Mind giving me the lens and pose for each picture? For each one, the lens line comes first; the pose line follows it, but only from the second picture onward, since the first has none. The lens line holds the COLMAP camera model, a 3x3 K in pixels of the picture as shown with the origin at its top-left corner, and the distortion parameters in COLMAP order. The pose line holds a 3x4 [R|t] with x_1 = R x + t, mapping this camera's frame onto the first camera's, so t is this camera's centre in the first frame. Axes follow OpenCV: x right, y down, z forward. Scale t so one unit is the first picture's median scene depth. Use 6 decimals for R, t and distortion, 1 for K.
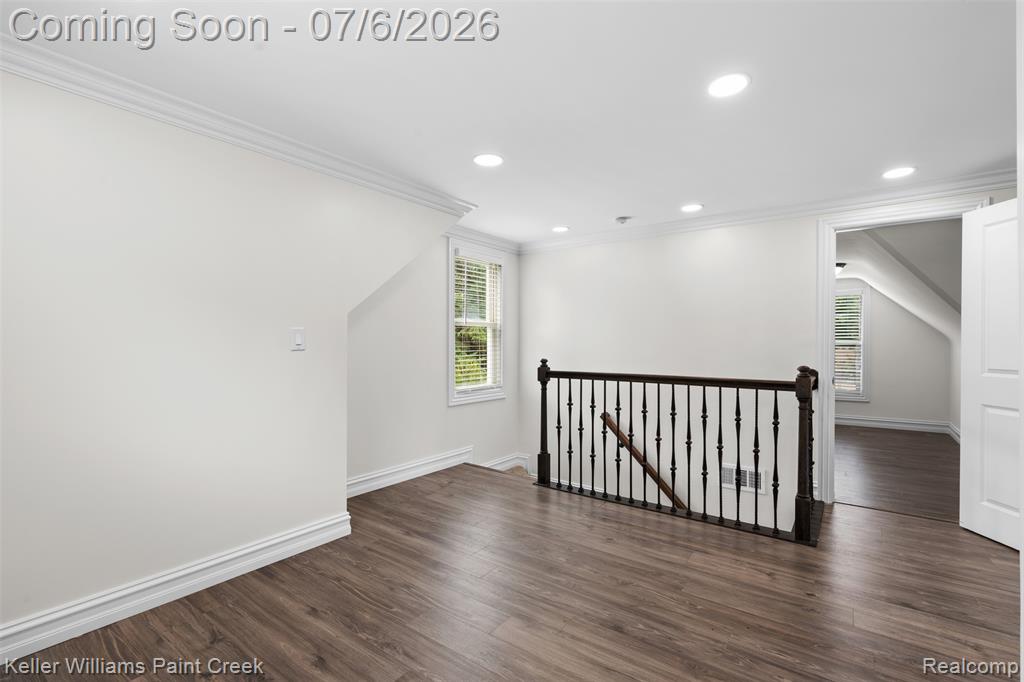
lens RADIAL K [[463.5, 0, 512.8], [0, 463.5, 349.1], [0, 0, 1]] dist [-0.003584, 0.001666]
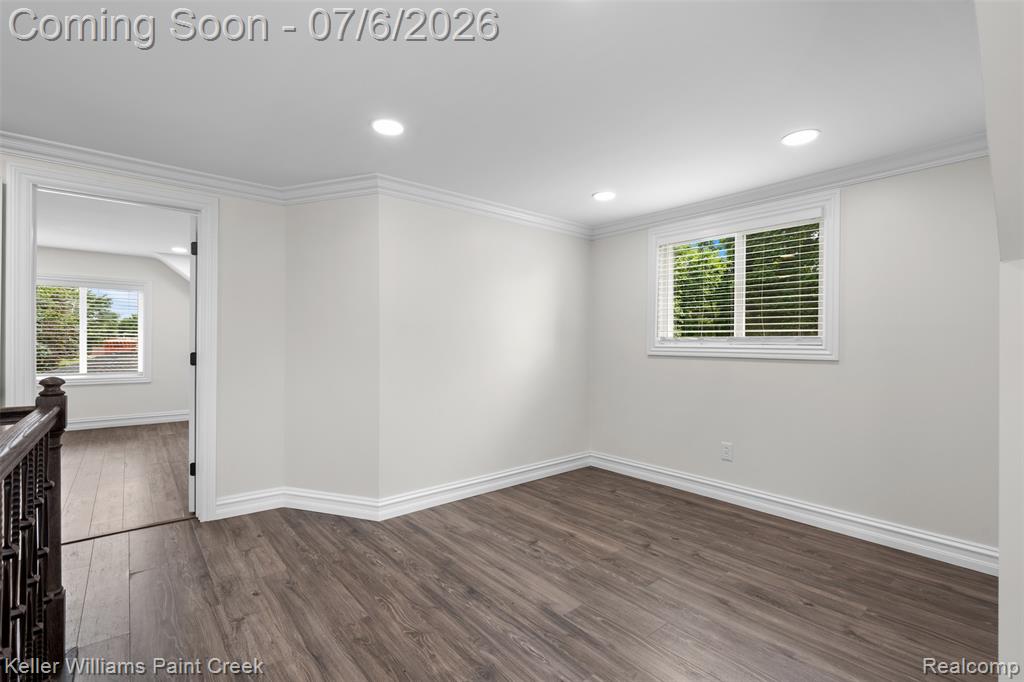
lens RADIAL K [[463.5, 0, 516.9], [0, 463.5, 339.8], [0, 0, 1]] dist [-0.003584, 0.001666]
pose [[-0.972779, -0.007424, 0.231616, -0.132077], [-0.005716, 0.999951, 0.008045, -0.026079], [-0.231664, 0.006502, -0.972774, 1.929213]]
